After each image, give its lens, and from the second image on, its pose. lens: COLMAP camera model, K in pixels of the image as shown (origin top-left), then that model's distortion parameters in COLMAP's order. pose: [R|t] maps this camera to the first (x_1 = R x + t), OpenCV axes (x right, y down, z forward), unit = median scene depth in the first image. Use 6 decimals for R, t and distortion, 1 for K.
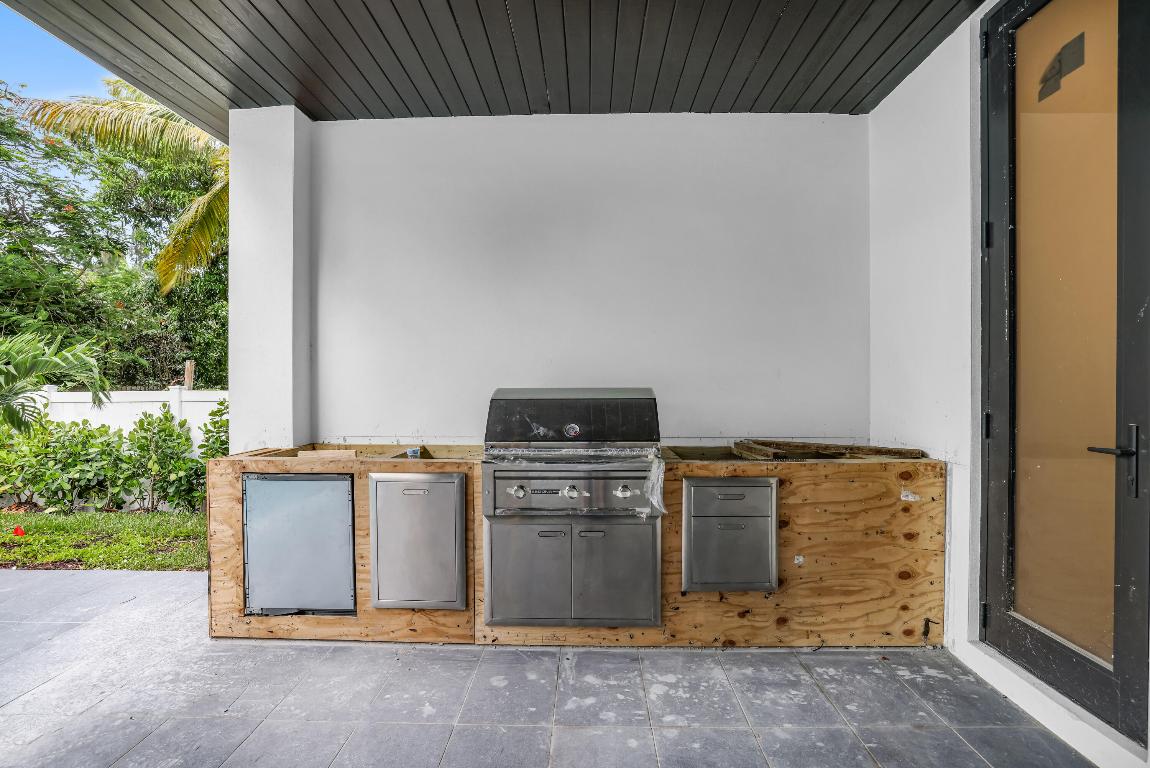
lens RADIAL K [[509.4, 0, 574.0], [0, 509.4, 381.8], [0, 0, 1]] dist [-0.001084, -0.000134]
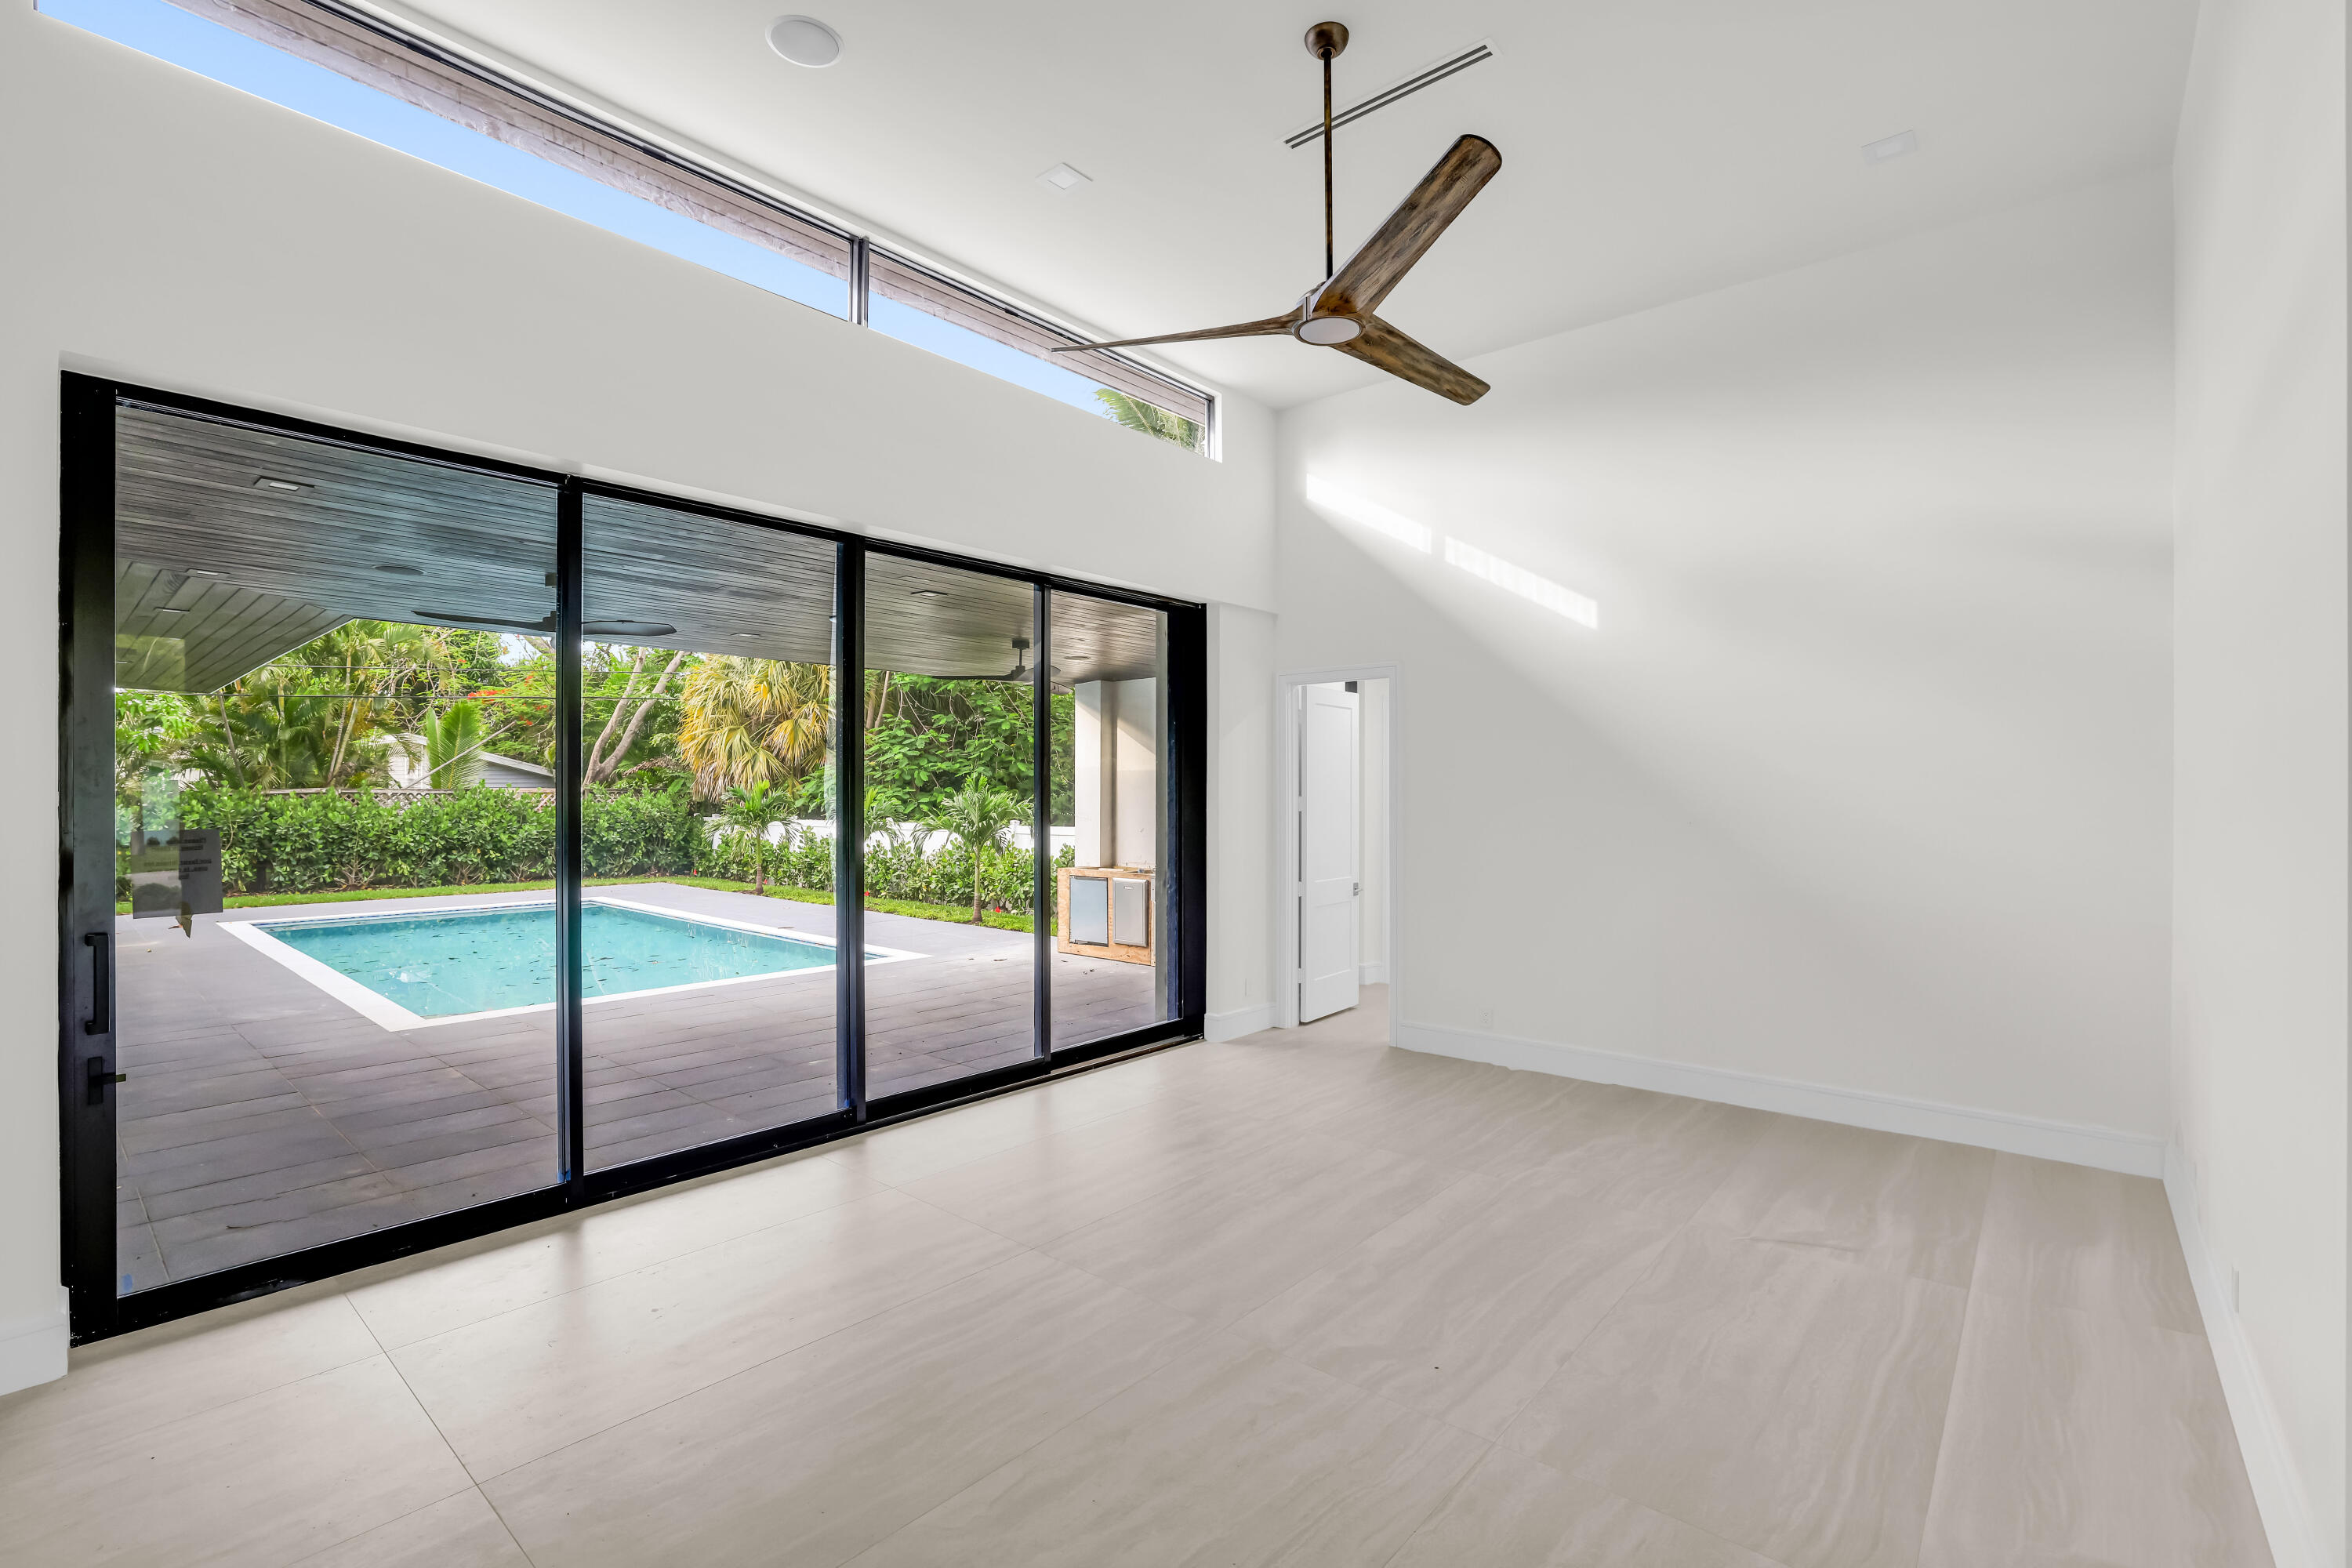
lens RADIAL K [[1027.0, 0, 1173.6], [0, 1027.0, 792.0], [0, 0, 1]] dist [-0.022426, 0.001464]
pose [[0.781207, -0.004810, -0.624254, 1.109342], [-0.004398, 0.999903, -0.013208, -0.043656], [0.624257, 0.013064, 0.781110, -0.962589]]
